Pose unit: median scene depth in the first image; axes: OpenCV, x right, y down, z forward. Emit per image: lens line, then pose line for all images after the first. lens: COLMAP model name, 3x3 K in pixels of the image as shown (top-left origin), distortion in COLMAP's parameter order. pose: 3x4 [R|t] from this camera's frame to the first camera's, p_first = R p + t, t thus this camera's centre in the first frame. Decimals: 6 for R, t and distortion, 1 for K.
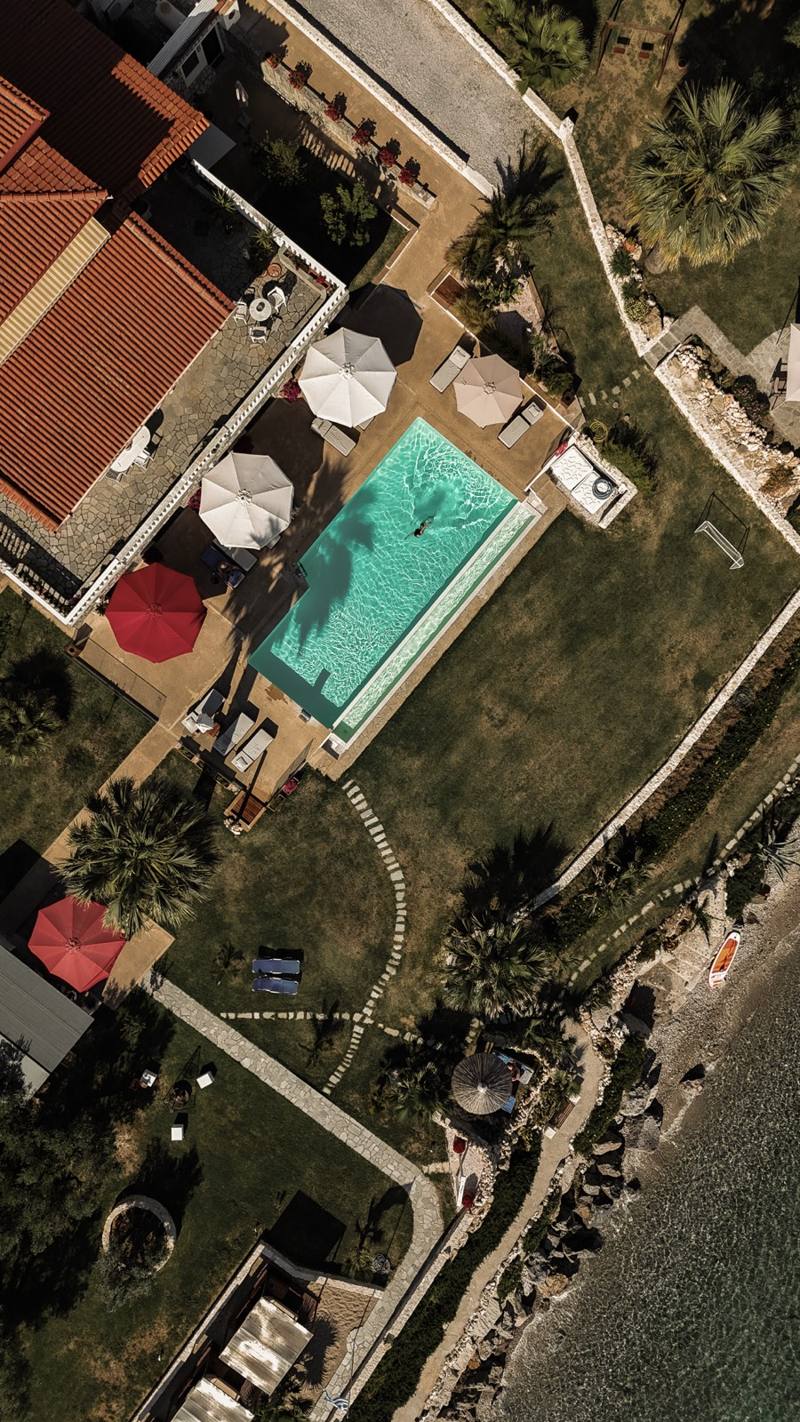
lens RADIAL K [[1036.6, 0, 400.0], [0, 1036.6, 711.0], [0, 0, 1]] dist [0.071574, -0.075172]
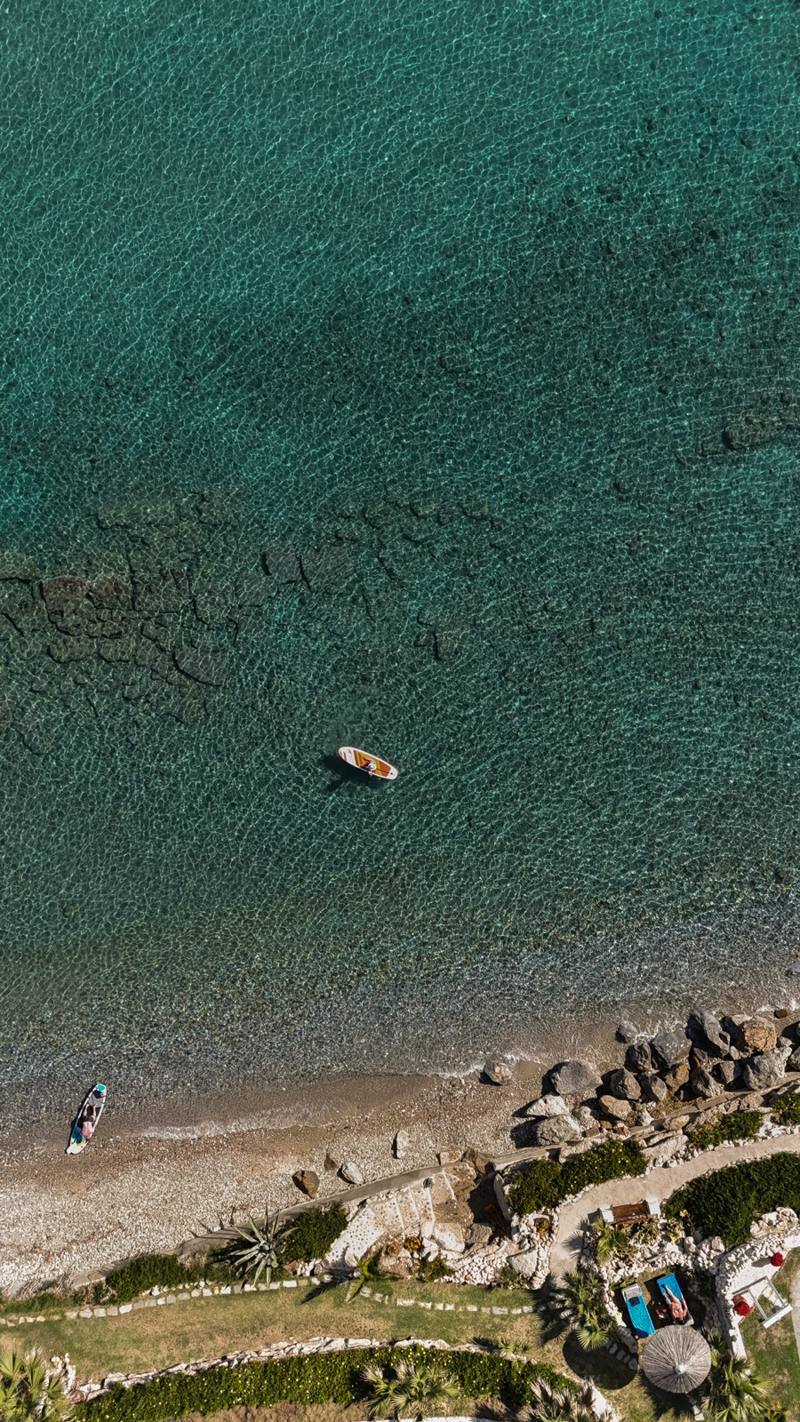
lens RADIAL K [[1036.6, 0, 400.0], [0, 1036.6, 711.0], [0, 0, 1]] dist [0.071574, -0.075172]
pose [[-0.723355, -0.689766, 0.031311, 0.565947], [0.690254, -0.723528, 0.007474, 0.550071], [0.017499, 0.027018, 0.999482, 0.074207]]
